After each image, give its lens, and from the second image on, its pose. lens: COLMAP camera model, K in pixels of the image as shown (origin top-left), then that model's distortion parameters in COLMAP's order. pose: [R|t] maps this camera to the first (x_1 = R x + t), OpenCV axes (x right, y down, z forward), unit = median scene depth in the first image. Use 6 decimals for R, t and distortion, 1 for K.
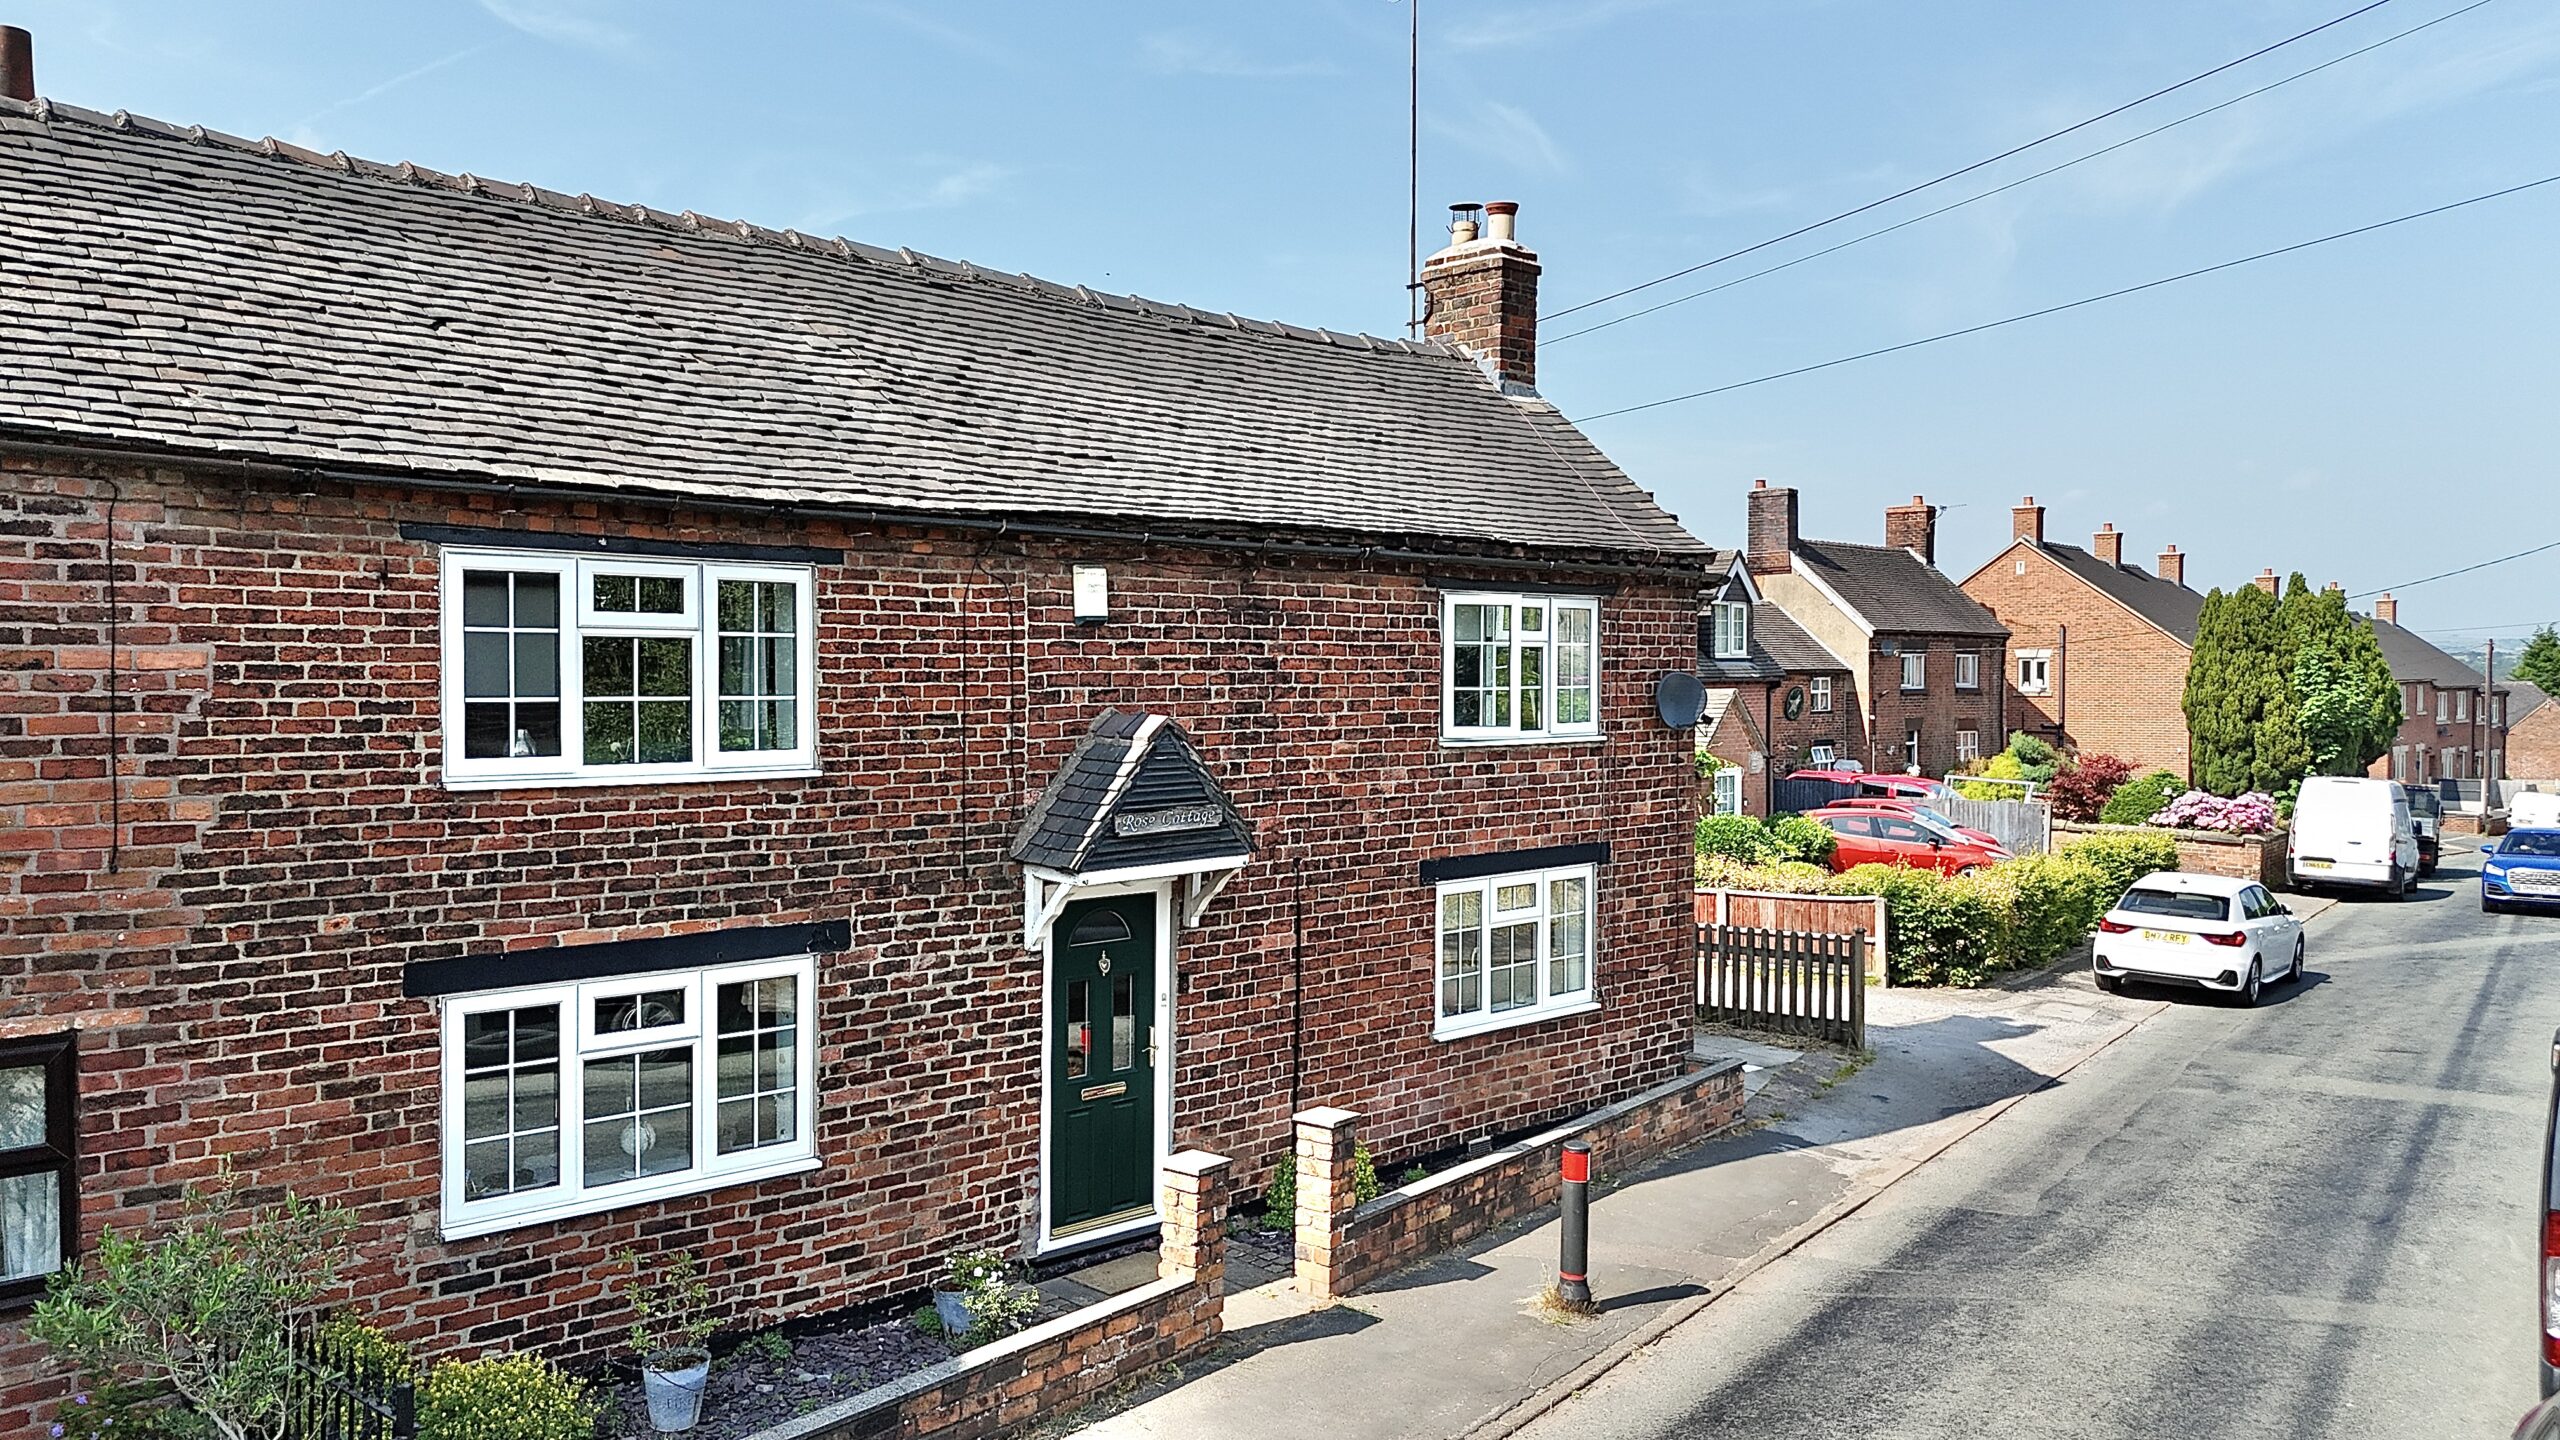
lens RADIAL K [[1888.0, 0, 1276.9], [0, 1888.0, 705.0], [0, 0, 1]] dist [0.074629, -0.057510]
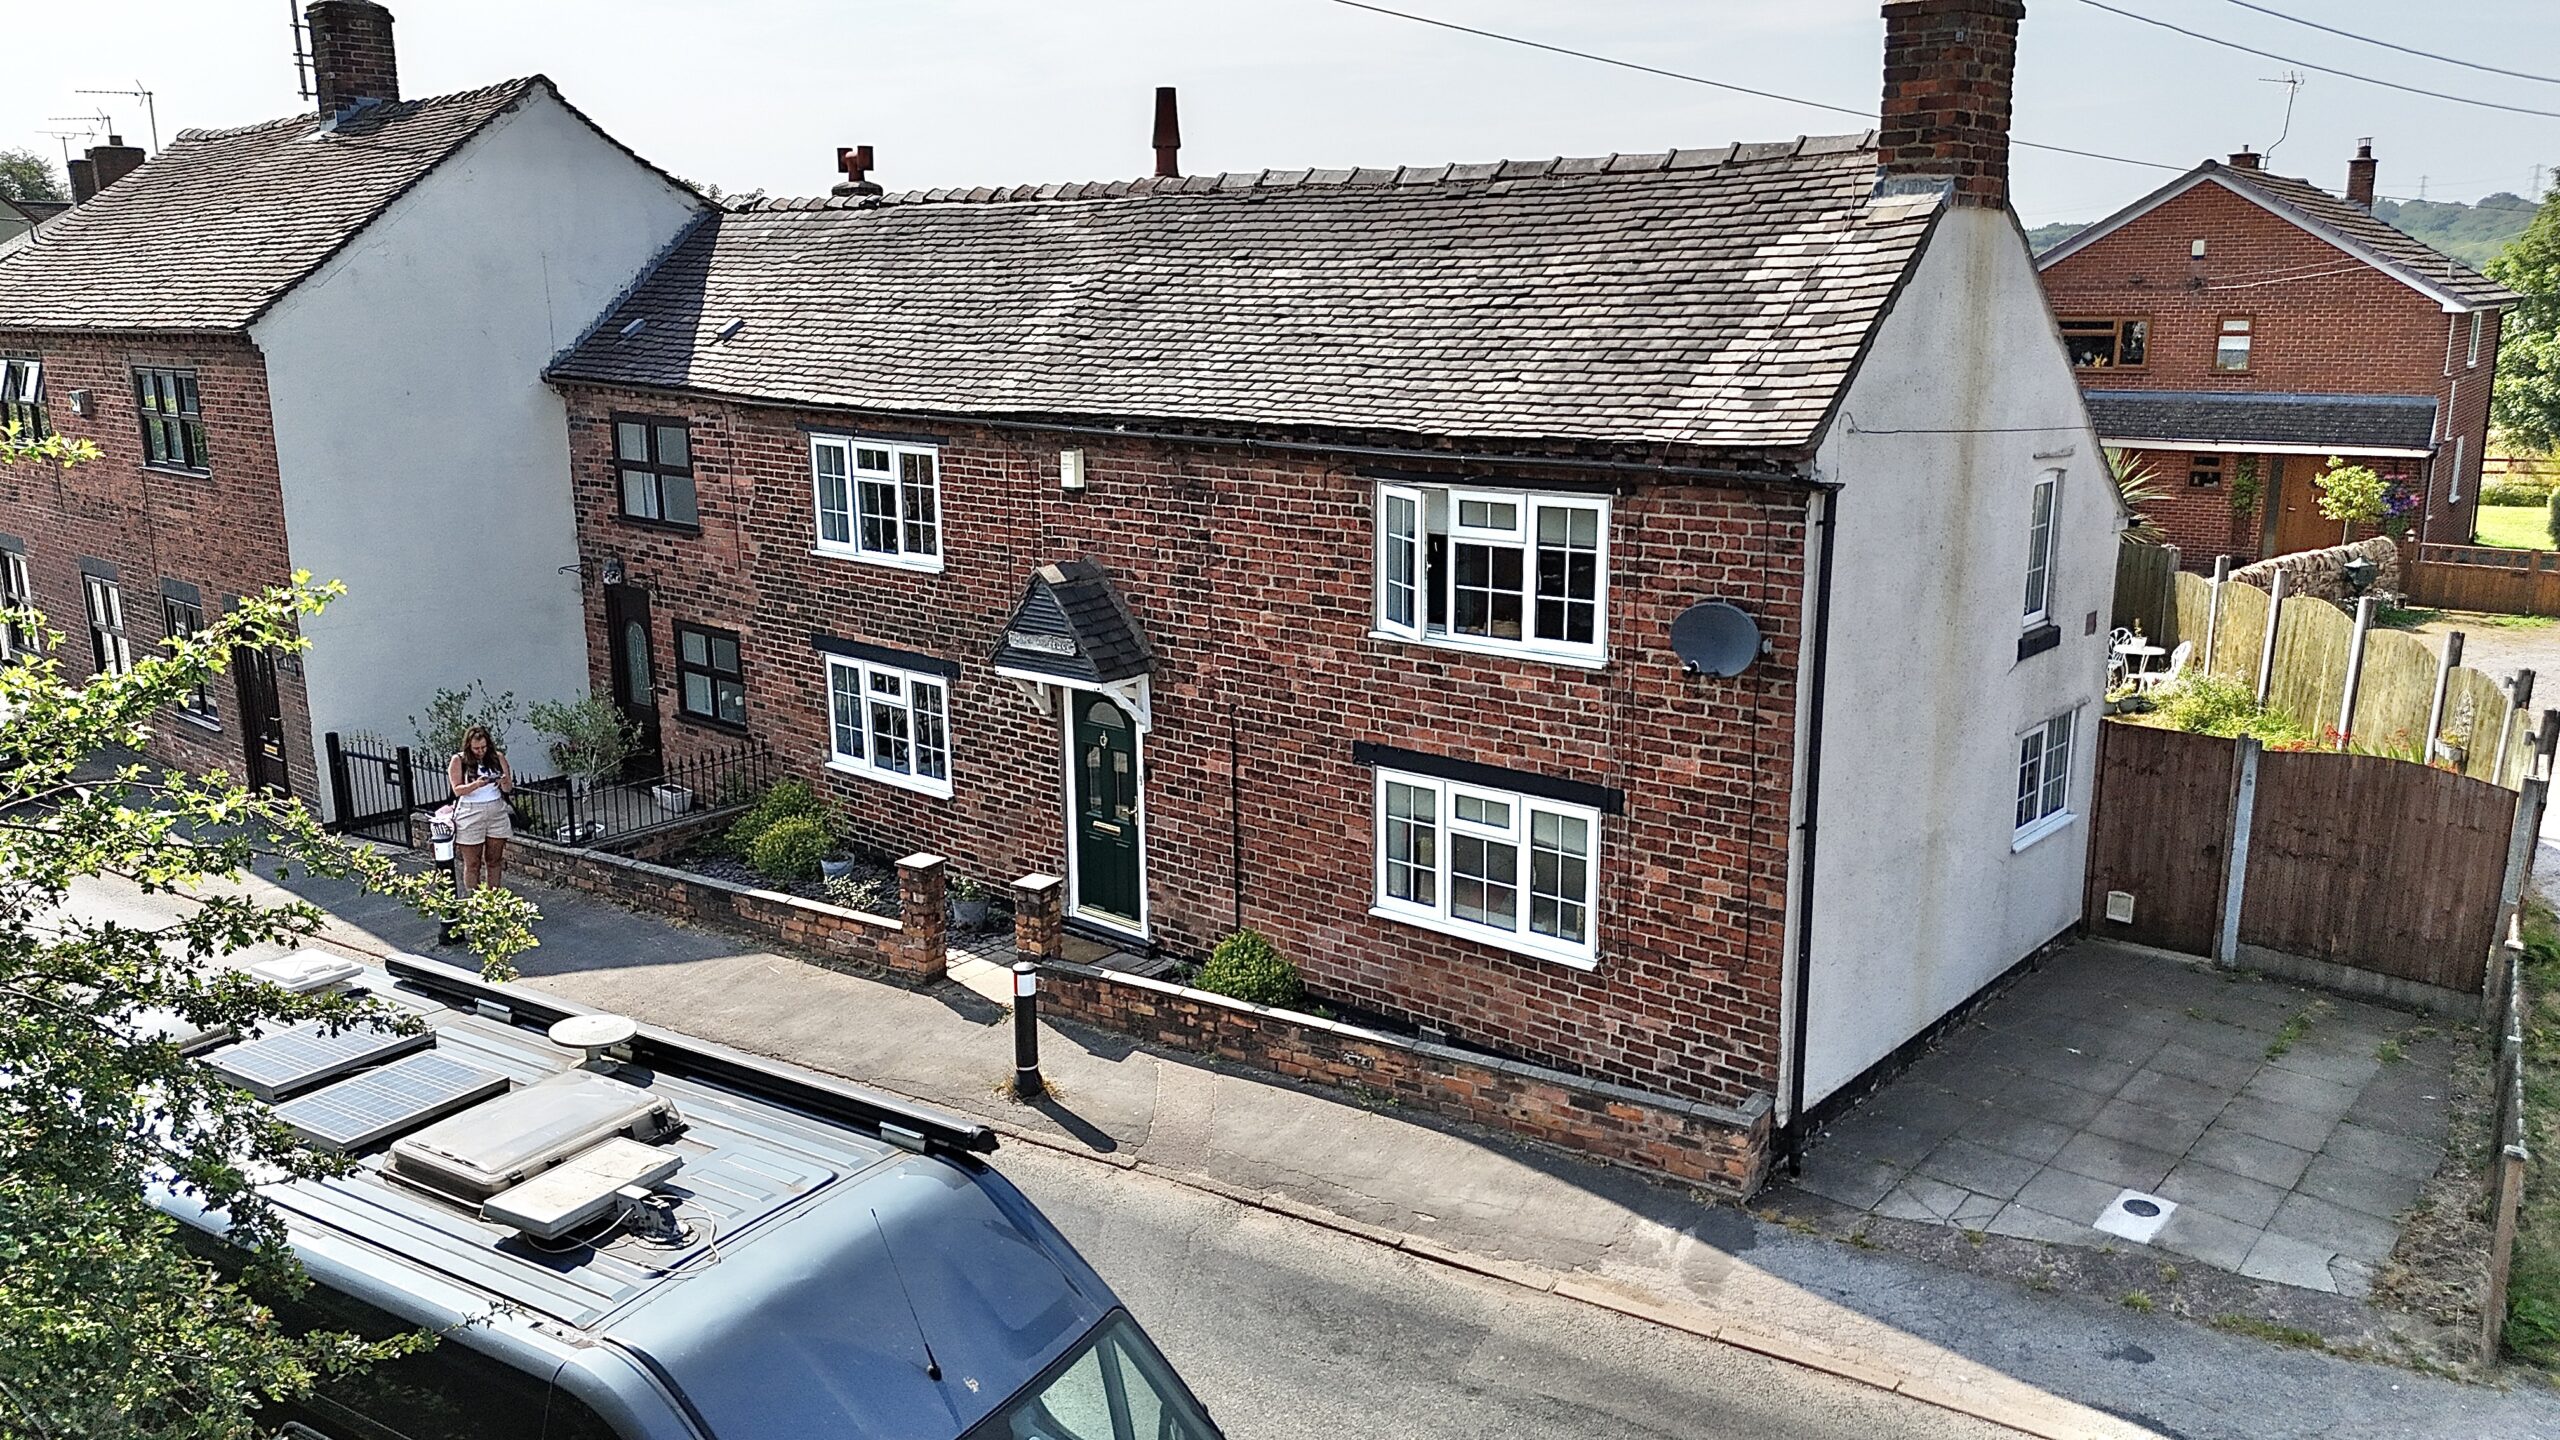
lens RADIAL K [[1888.0, 0, 1272.5], [0, 1888.0, 723.7], [0, 0, 1]] dist [0.074629, -0.057510]
pose [[0.087219, 0.227918, -0.969766, 1.169042], [-0.007152, 0.973594, 0.228174, -0.176739], [0.996163, -0.012965, 0.086546, 0.939952]]
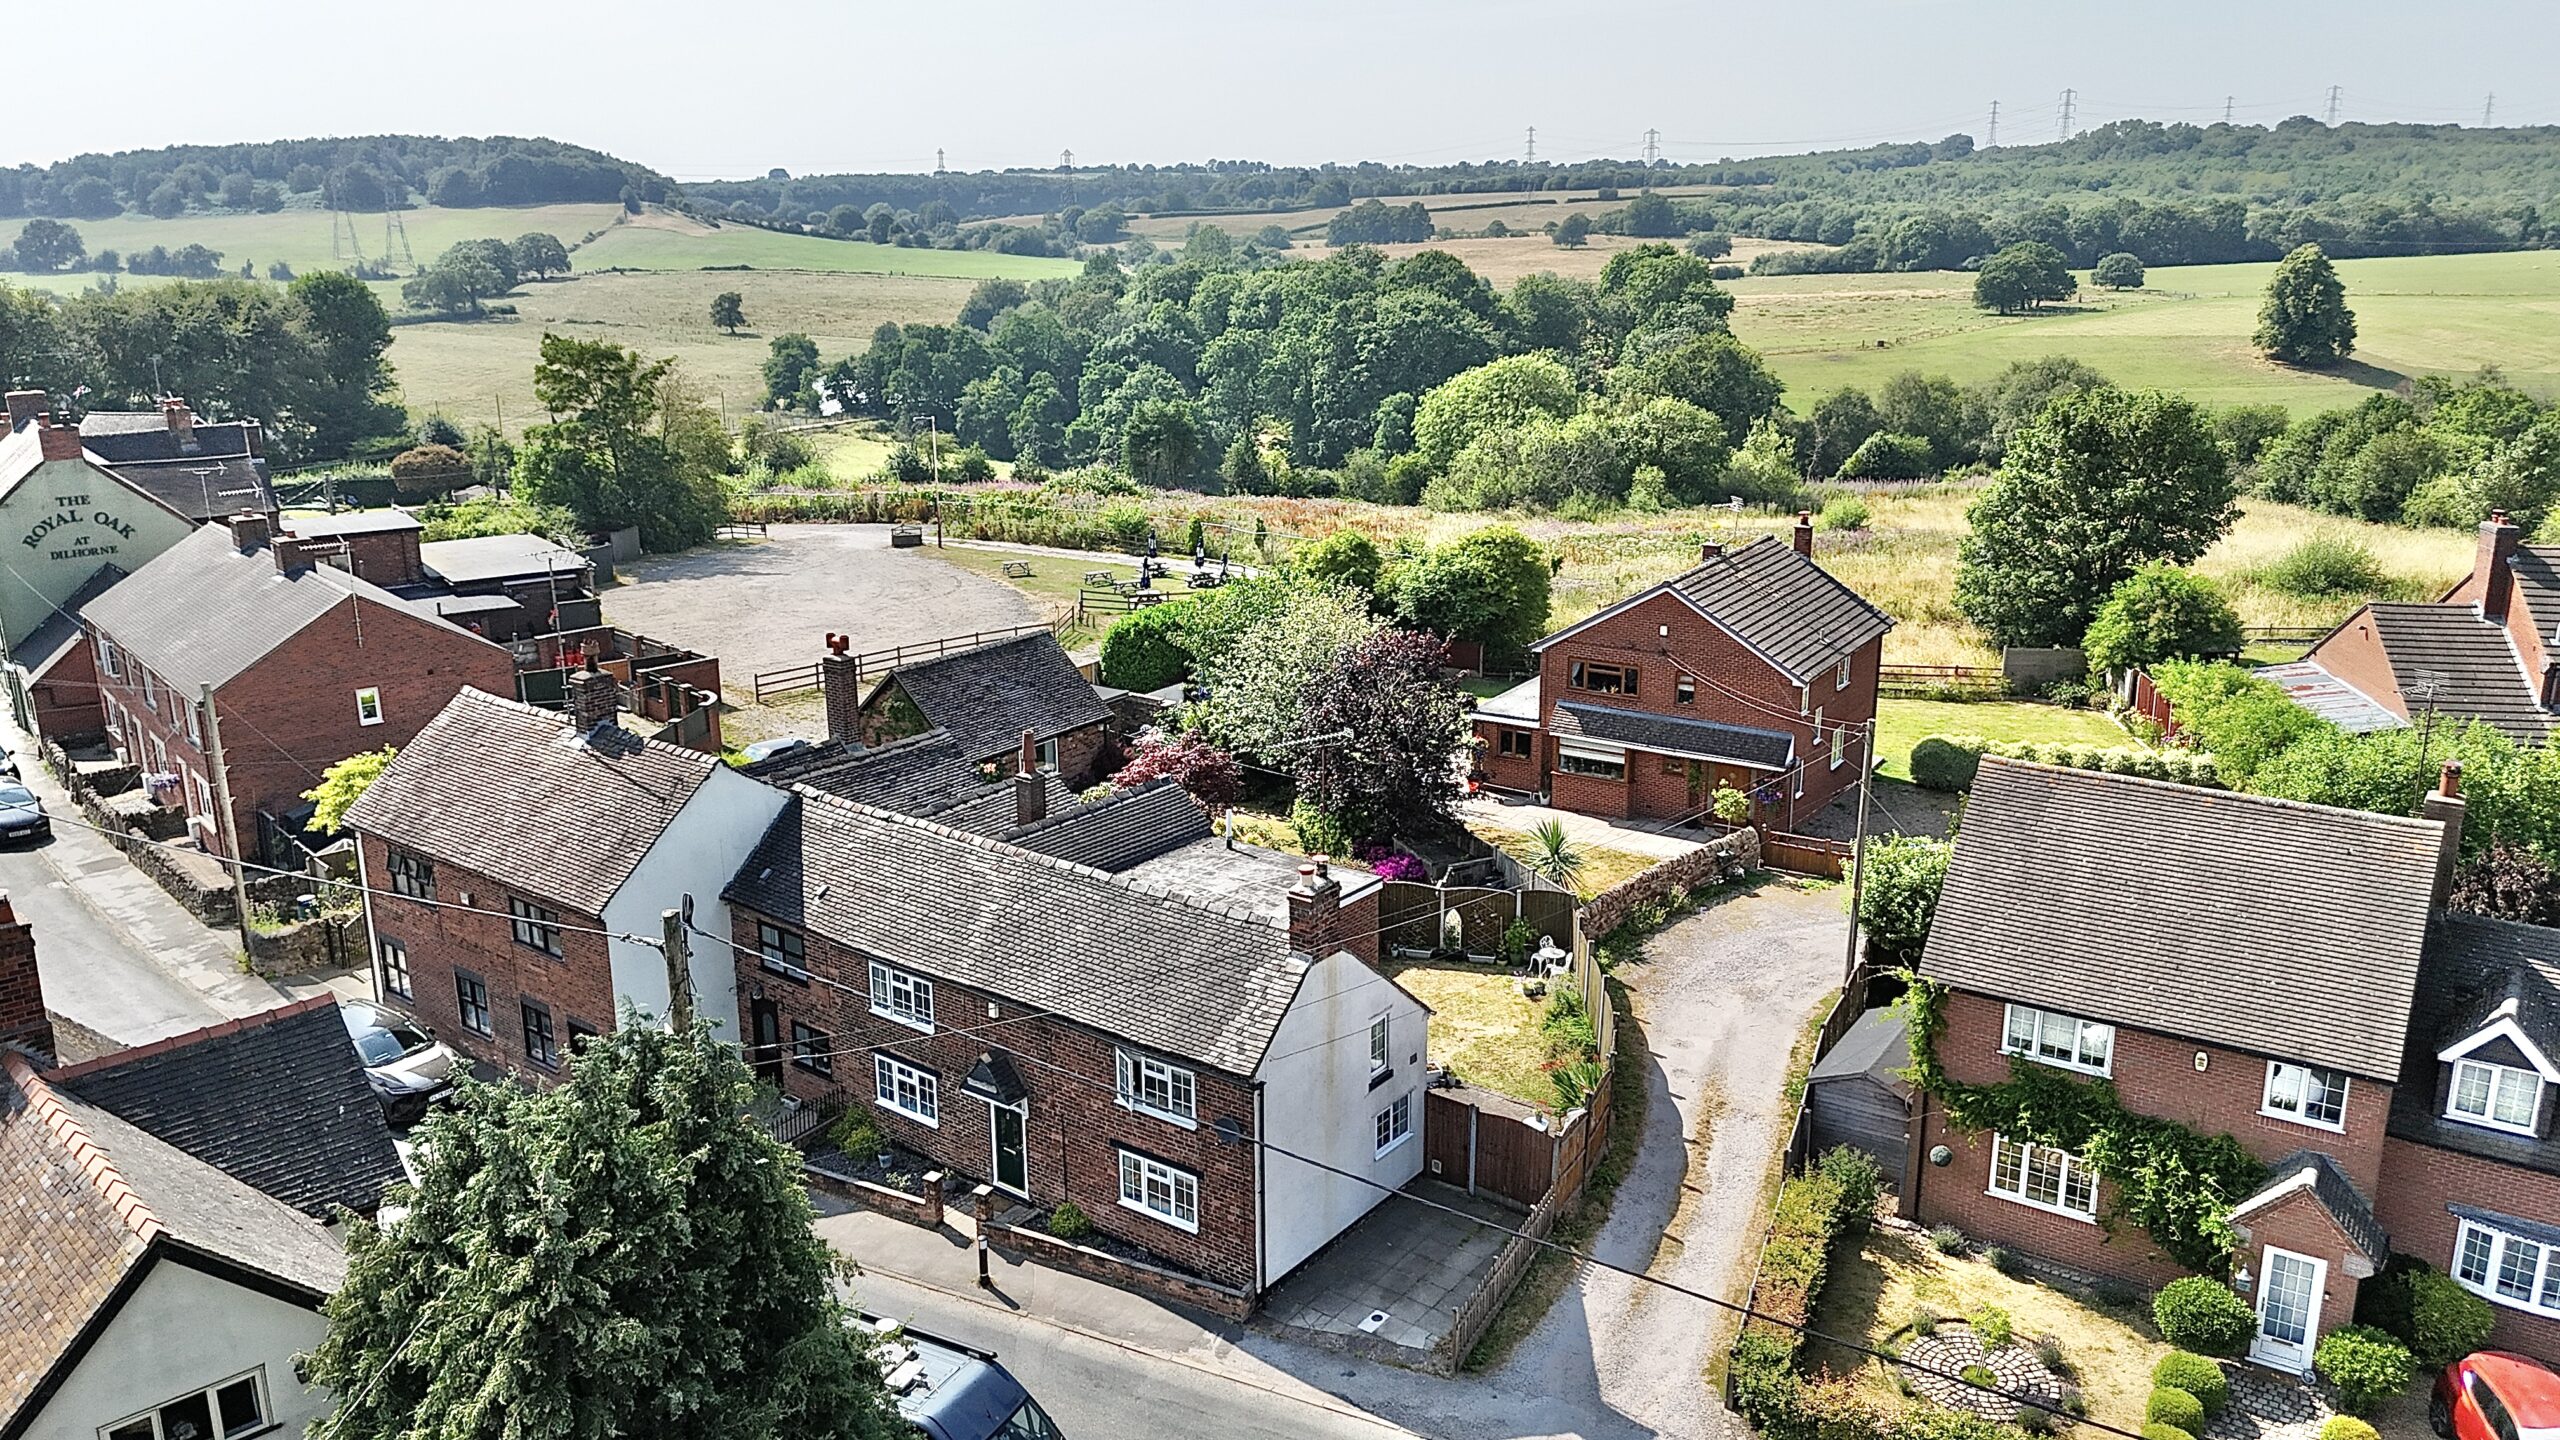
lens RADIAL K [[1888.0, 0, 1277.8], [0, 1888.0, 712.6], [0, 0, 1]] dist [0.074629, -0.057510]
pose [[0.165758, 0.263493, -0.950313, 2.704073], [-0.009779, 0.964036, 0.265592, -1.306955], [0.986118, -0.034731, 0.162374, 0.891546]]
